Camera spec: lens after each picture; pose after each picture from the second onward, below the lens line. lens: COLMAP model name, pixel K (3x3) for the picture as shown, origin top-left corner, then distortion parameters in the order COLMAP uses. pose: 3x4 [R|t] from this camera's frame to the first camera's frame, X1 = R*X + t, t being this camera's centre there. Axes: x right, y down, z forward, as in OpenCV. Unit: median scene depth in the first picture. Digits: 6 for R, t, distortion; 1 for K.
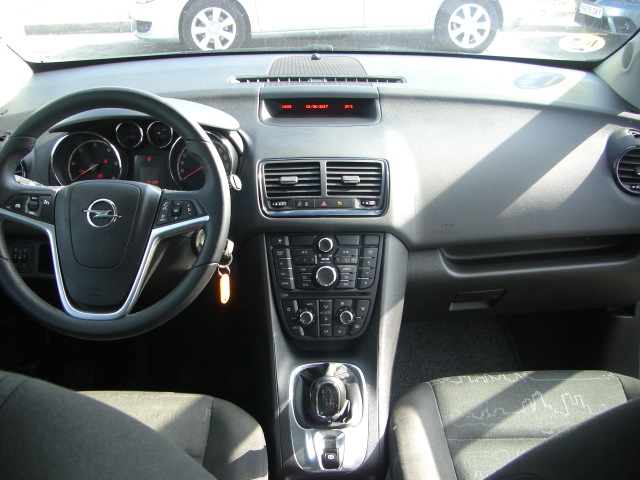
lens RADIAL K [[722.3, 0, 317.3], [0, 722.3, 243.9], [0, 0, 1]] dist [-0.140237, 0.000000]
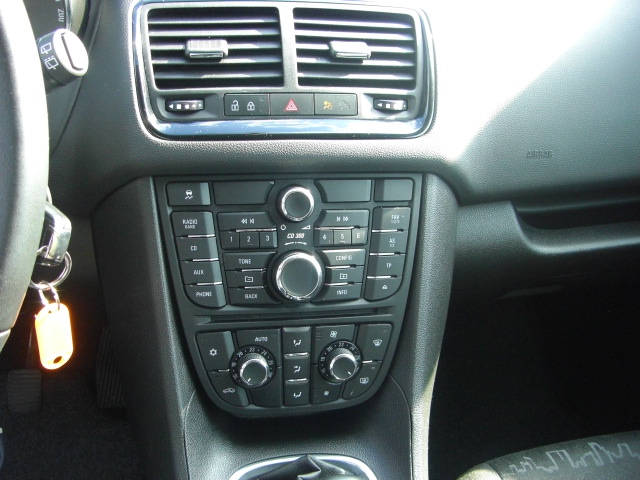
lens RADIAL K [[722.3, 0, 315.5], [0, 722.3, 244.0], [0, 0, 1]] dist [-0.140237, 0.000000]
pose [[0.987761, -0.015670, 0.155185, -0.044198], [-0.011733, 0.984656, 0.174113, -0.049688], [-0.155532, -0.173803, 0.972421, 0.572323]]
